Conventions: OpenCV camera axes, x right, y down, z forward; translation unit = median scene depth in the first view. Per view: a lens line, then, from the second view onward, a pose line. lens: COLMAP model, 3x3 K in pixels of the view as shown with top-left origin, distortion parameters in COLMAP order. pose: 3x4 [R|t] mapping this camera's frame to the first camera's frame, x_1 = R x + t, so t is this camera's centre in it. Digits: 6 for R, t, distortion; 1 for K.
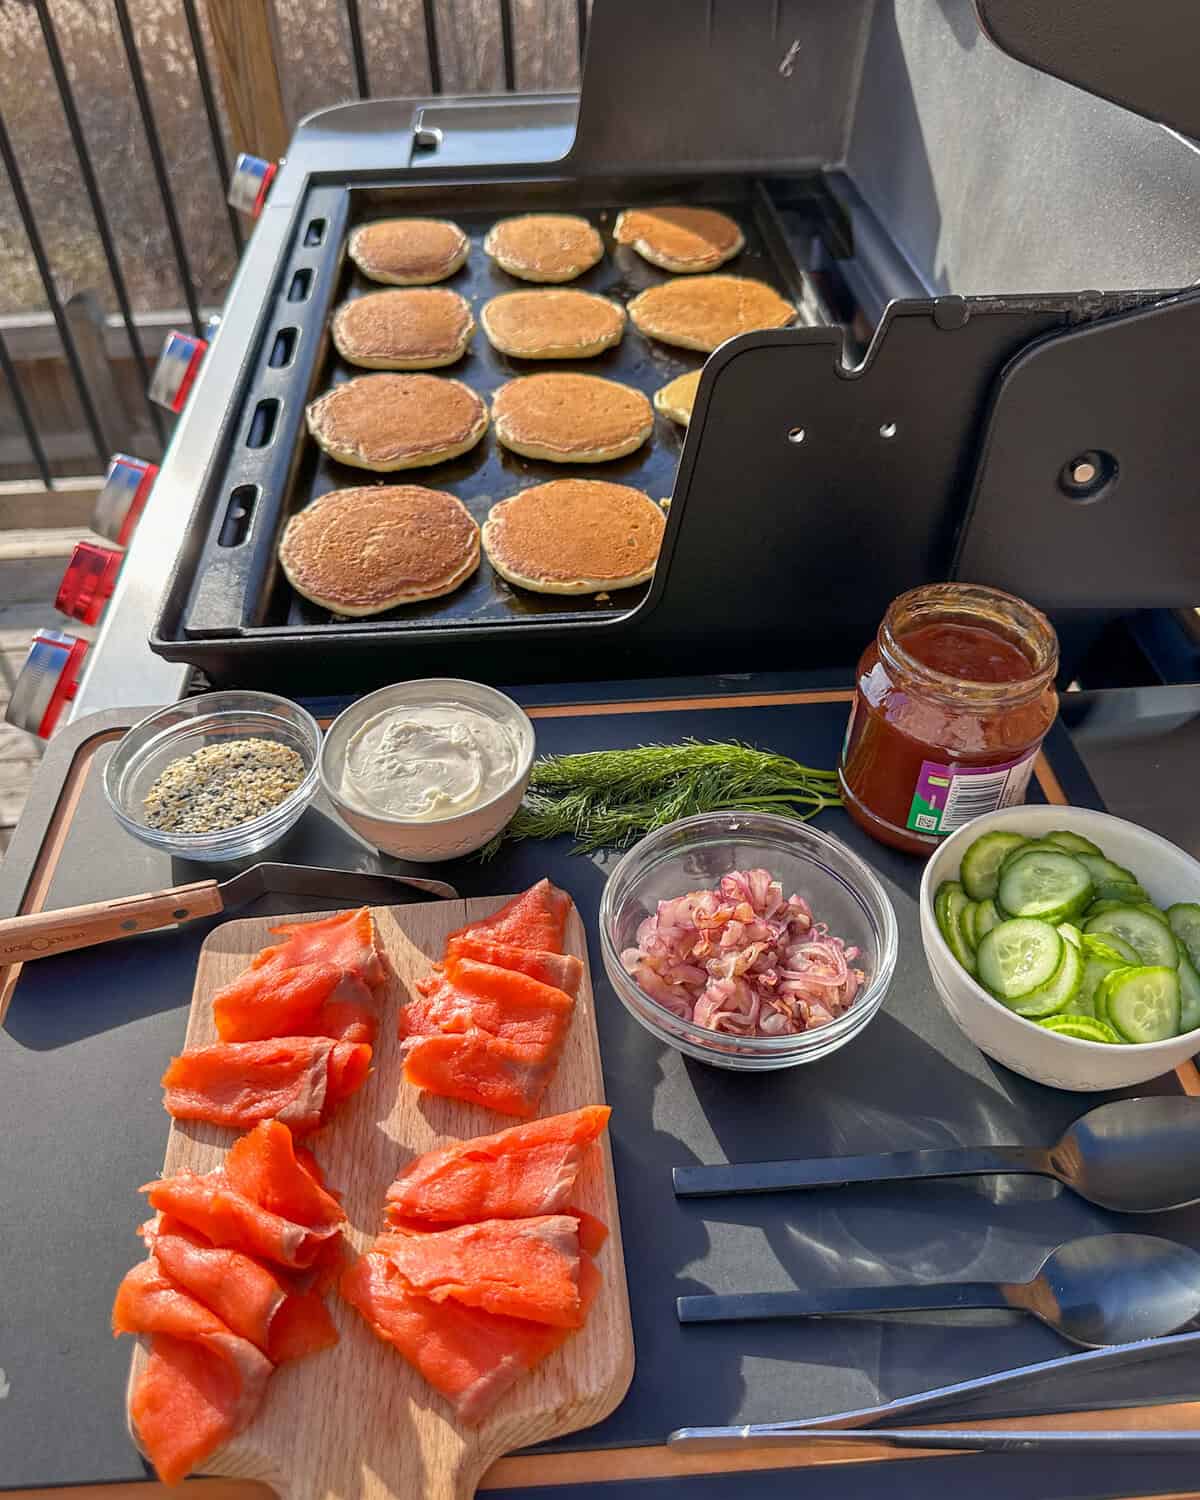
lens RADIAL K [[1209.7, 0, 600.0], [0, 1209.7, 750.0], [0, 0, 1]] dist [-0.058837, 0.000338]
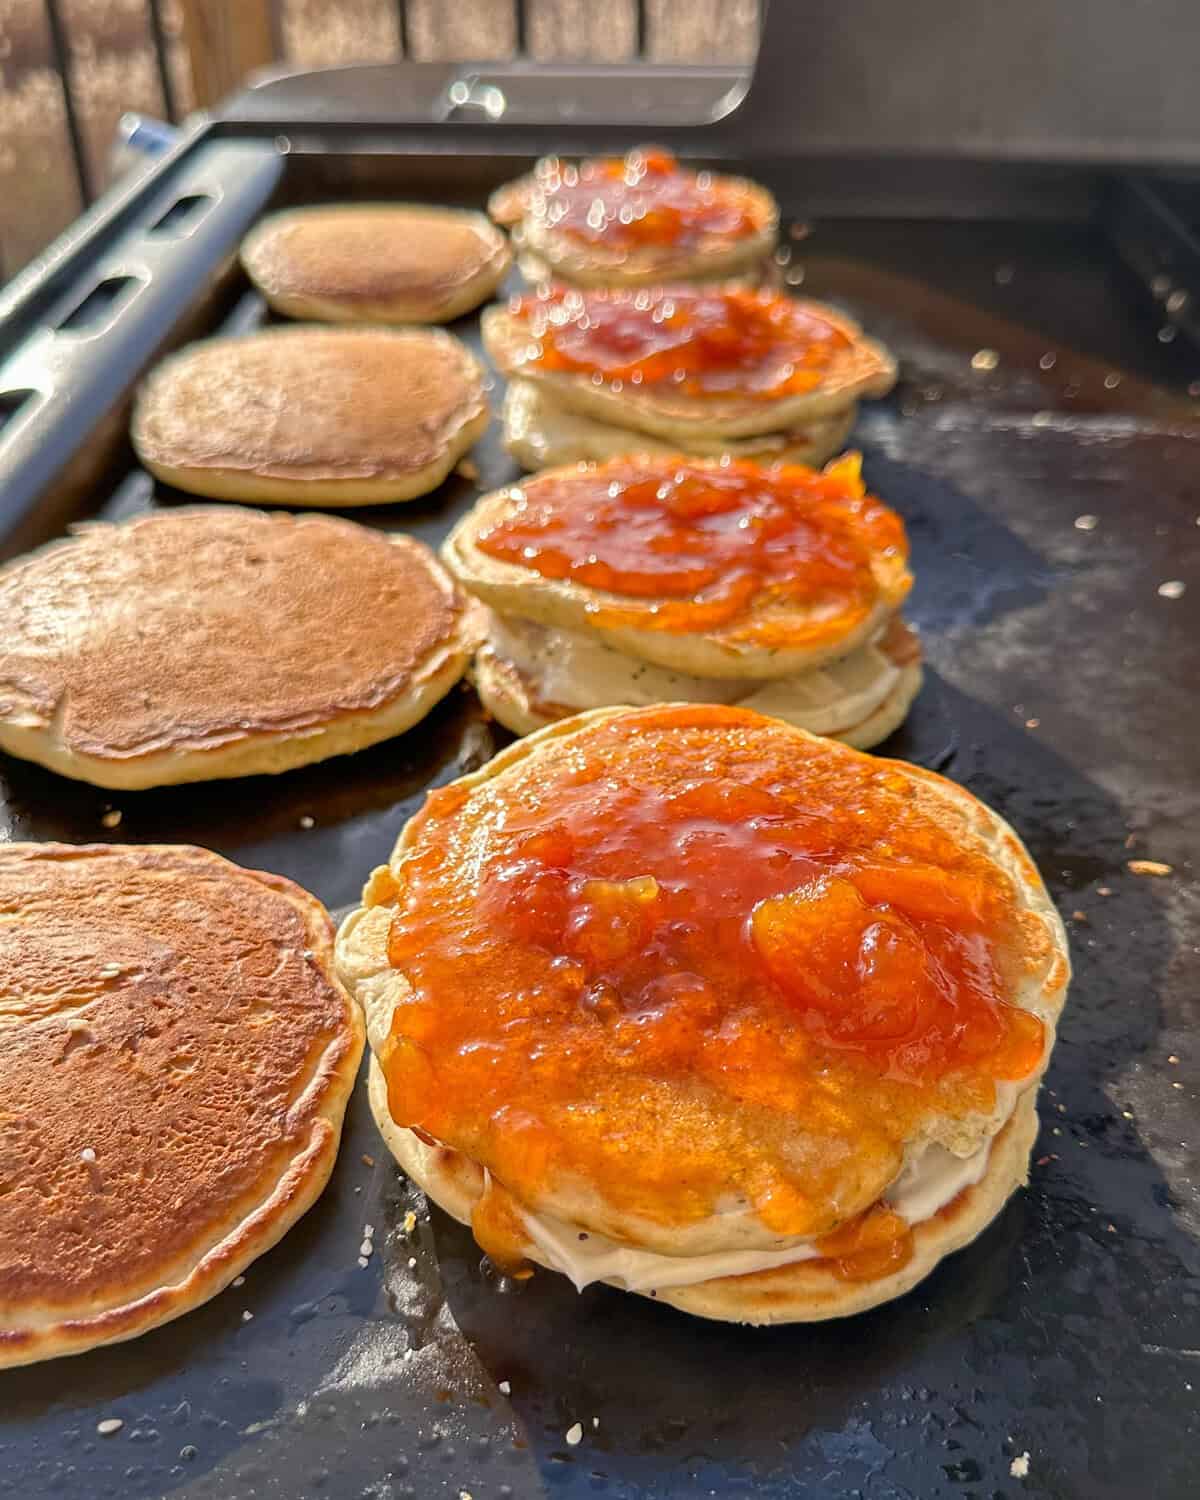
lens RADIAL K [[1209.7, 0, 600.0], [0, 1209.7, 750.0], [0, 0, 1]] dist [-0.058837, 0.000338]
pose [[0.992575, 0.076261, -0.094756, -0.018244], [-0.088920, 0.986504, -0.137490, -0.199185], [0.082992, 0.144895, 0.985960, 0.654618]]
